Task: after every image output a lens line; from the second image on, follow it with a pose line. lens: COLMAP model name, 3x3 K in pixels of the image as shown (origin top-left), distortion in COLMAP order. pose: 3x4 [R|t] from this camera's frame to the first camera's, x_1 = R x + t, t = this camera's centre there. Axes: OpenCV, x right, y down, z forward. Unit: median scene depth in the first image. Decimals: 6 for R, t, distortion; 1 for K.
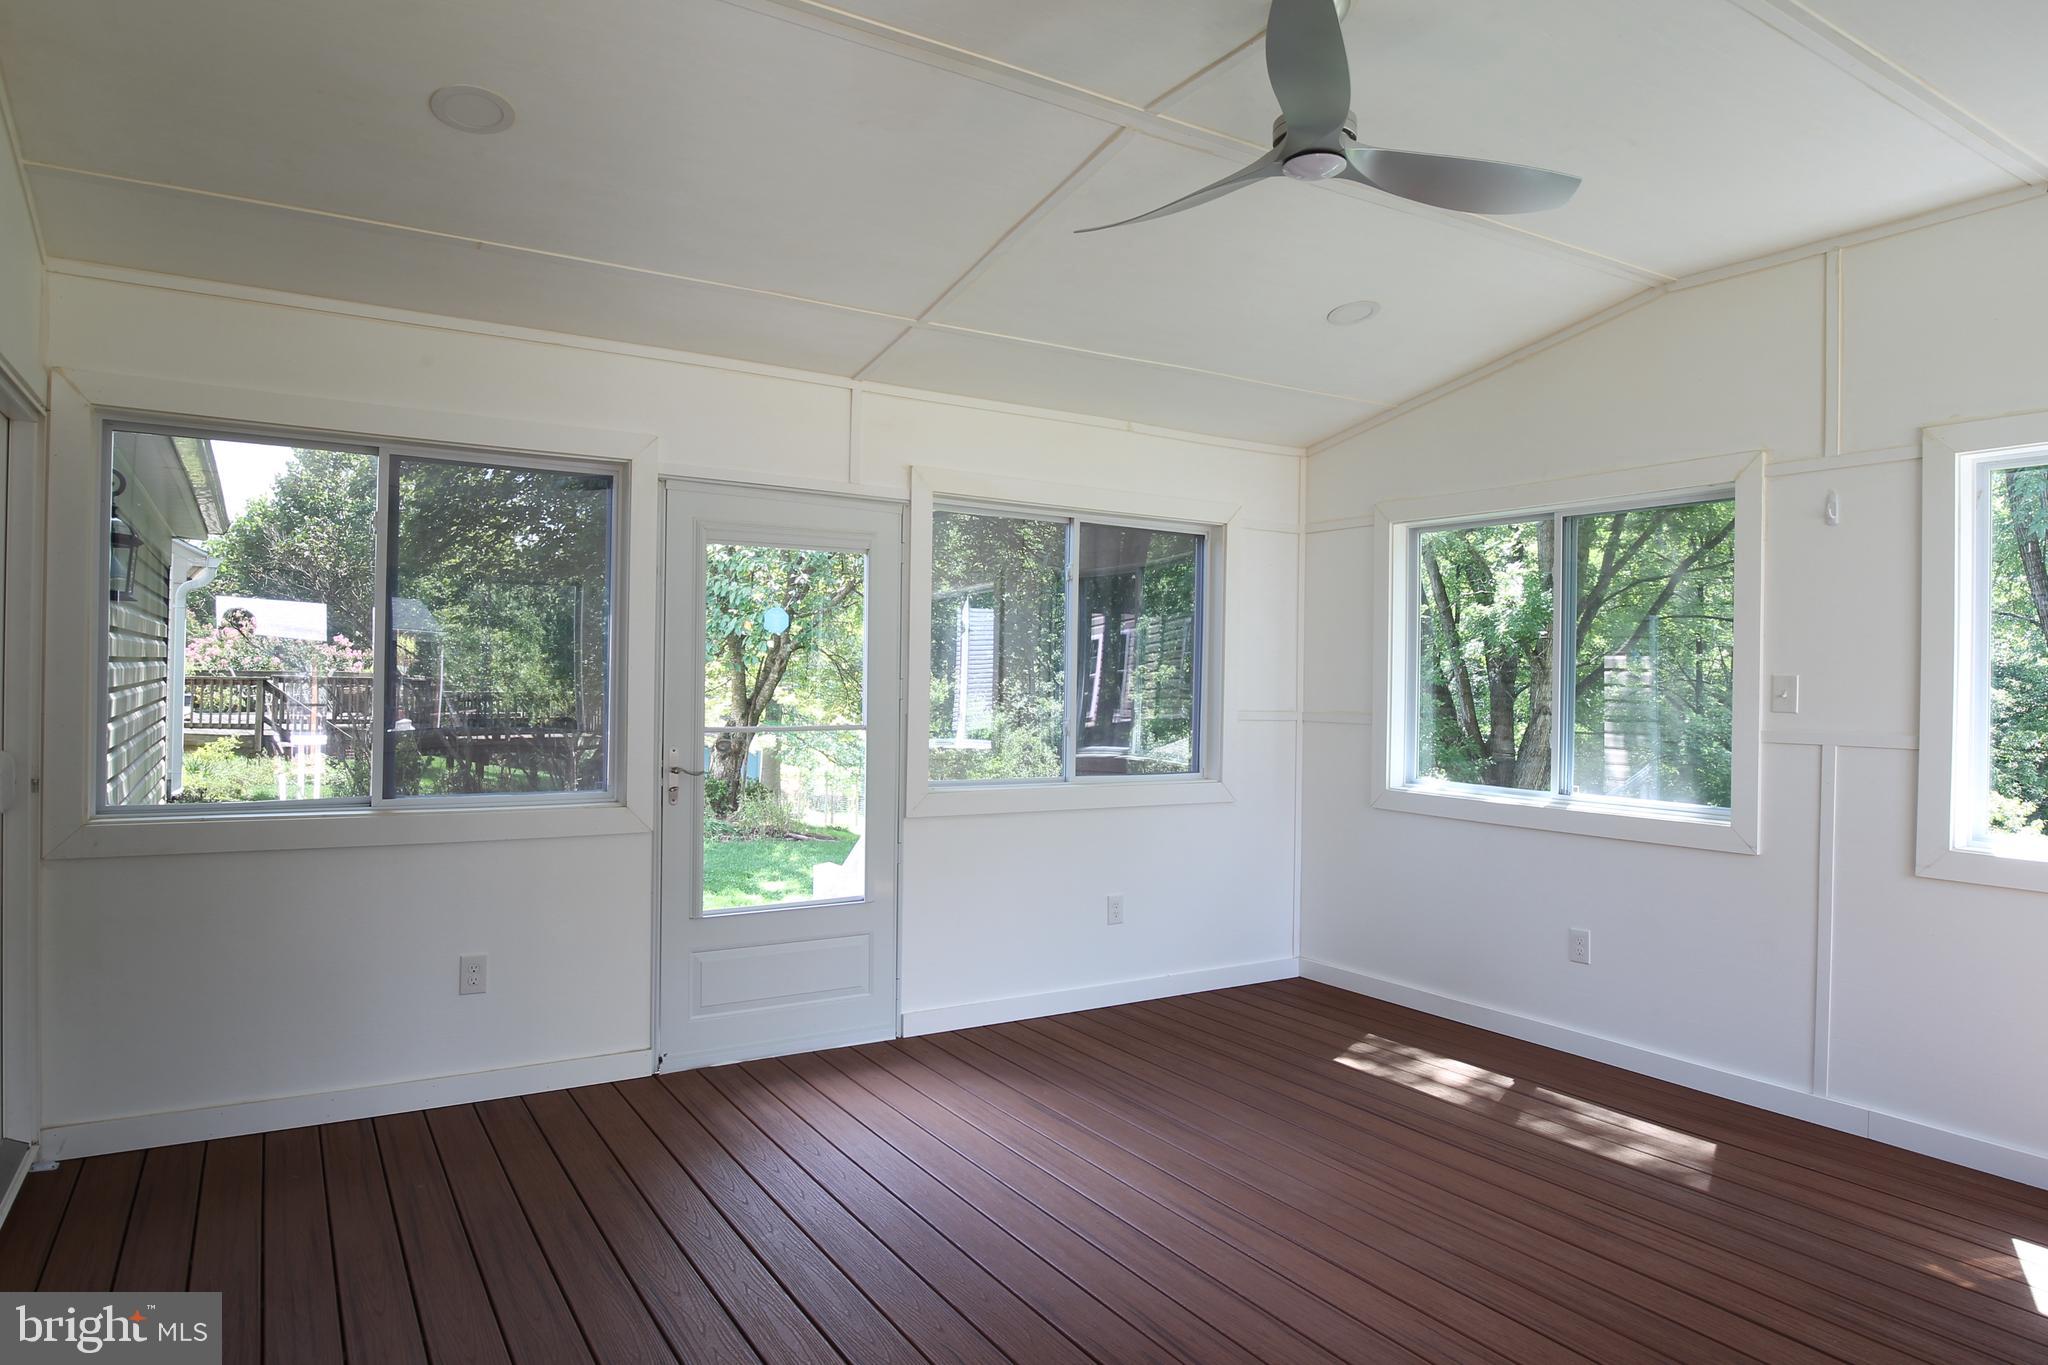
lens RADIAL K [[1213.4, 0, 1028.3], [0, 1213.4, 676.9], [0, 0, 1]] dist [-0.034536, 0.000799]
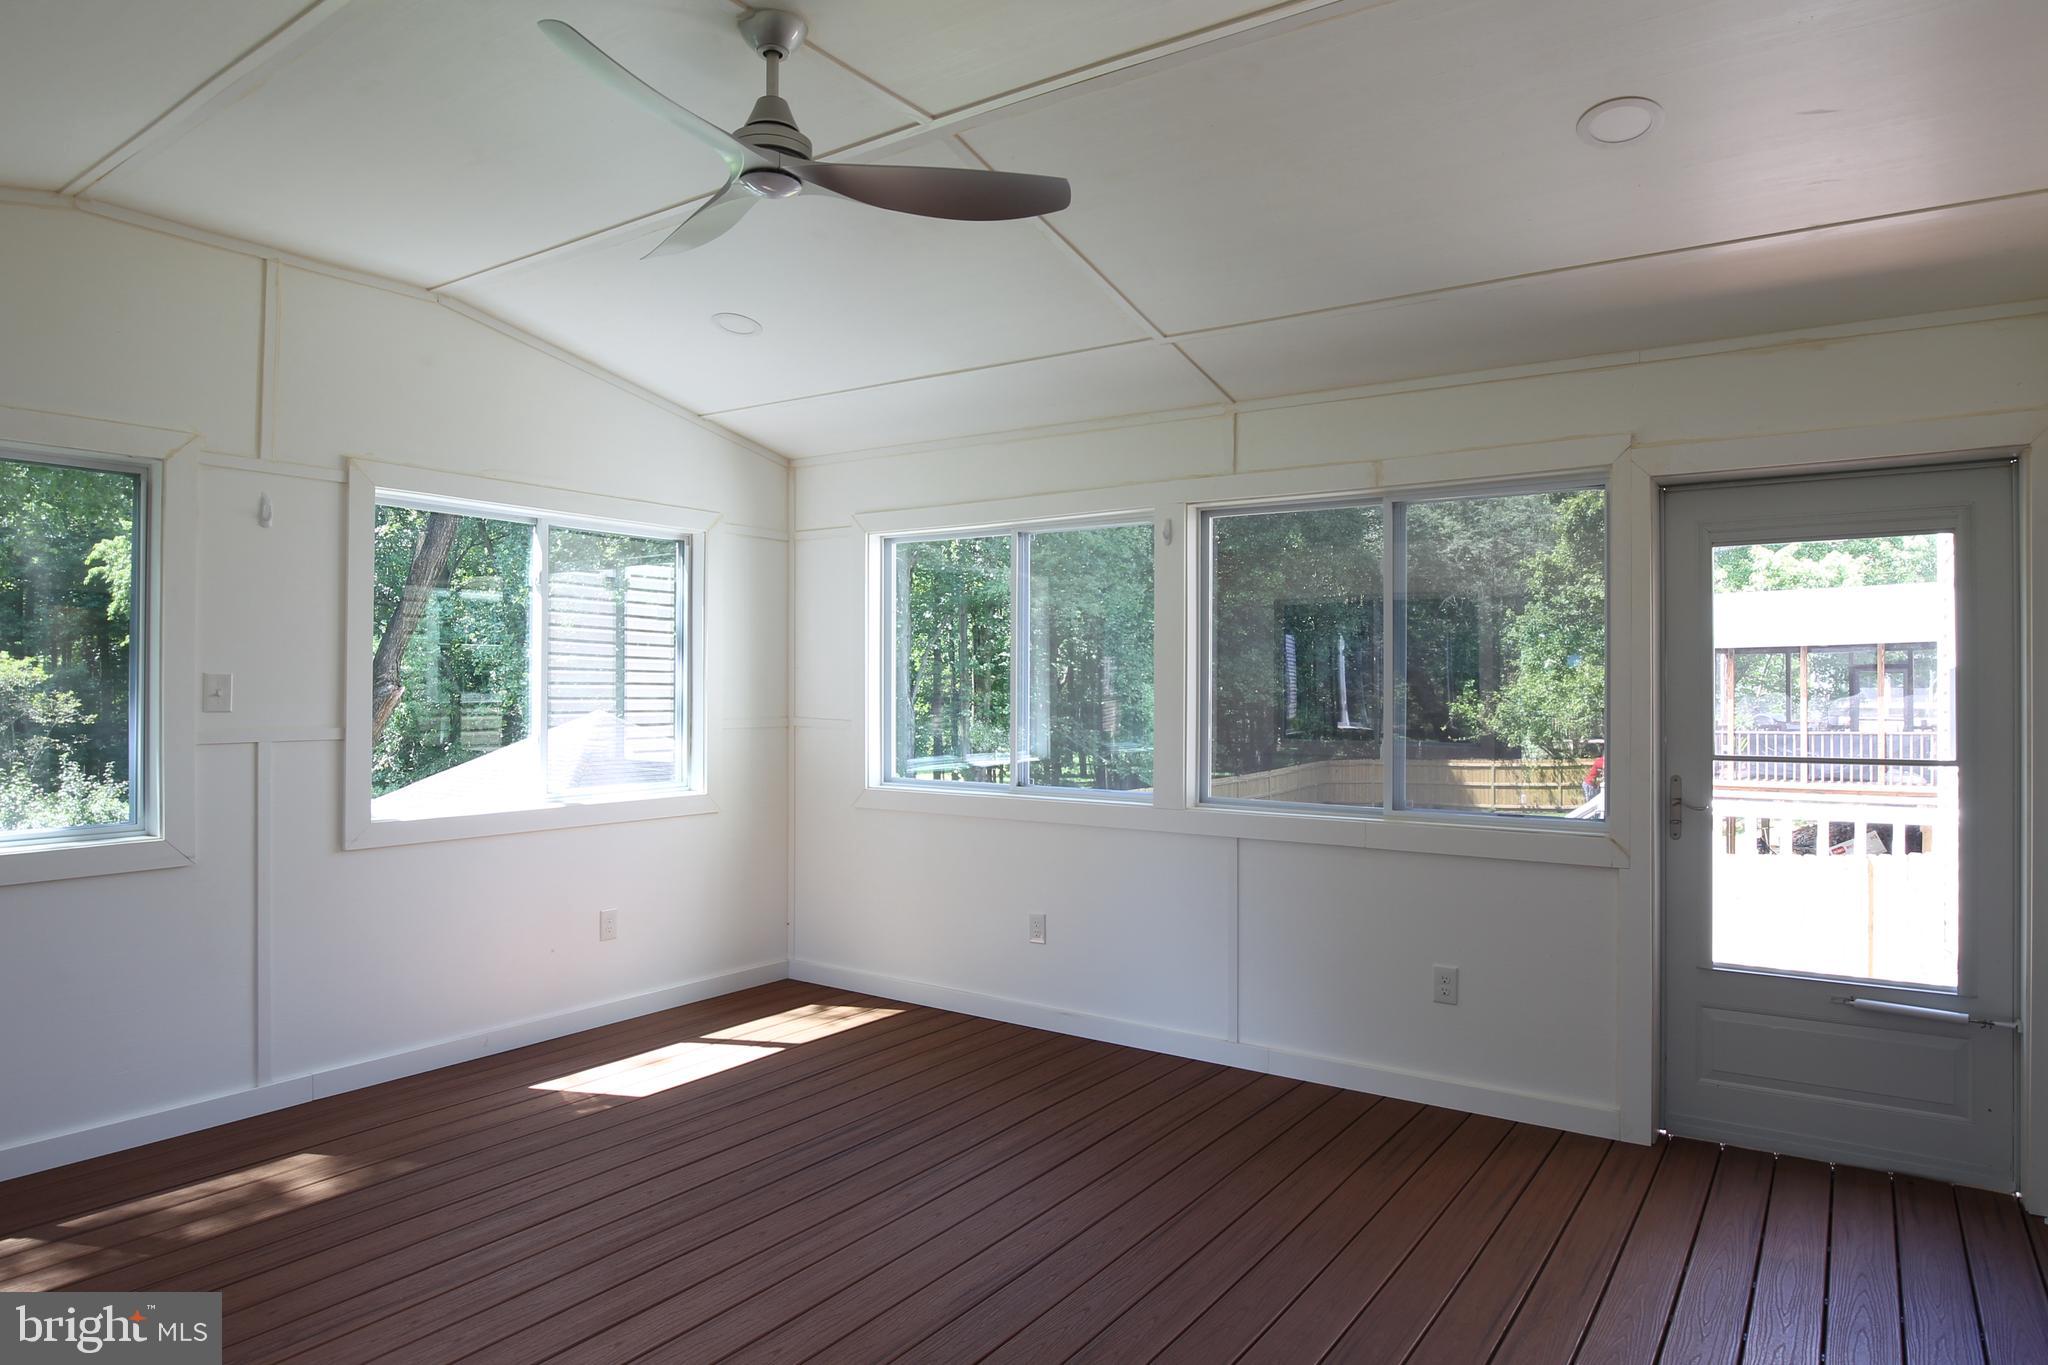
lens RADIAL K [[1213.4, 0, 1028.3], [0, 1213.4, 676.9], [0, 0, 1]] dist [-0.034536, 0.000799]
pose [[-0.396982, -0.011108, 0.917759, -0.557755], [-0.012835, 0.999896, 0.006551, -0.014725], [-0.917736, -0.009179, -0.397084, 0.847800]]
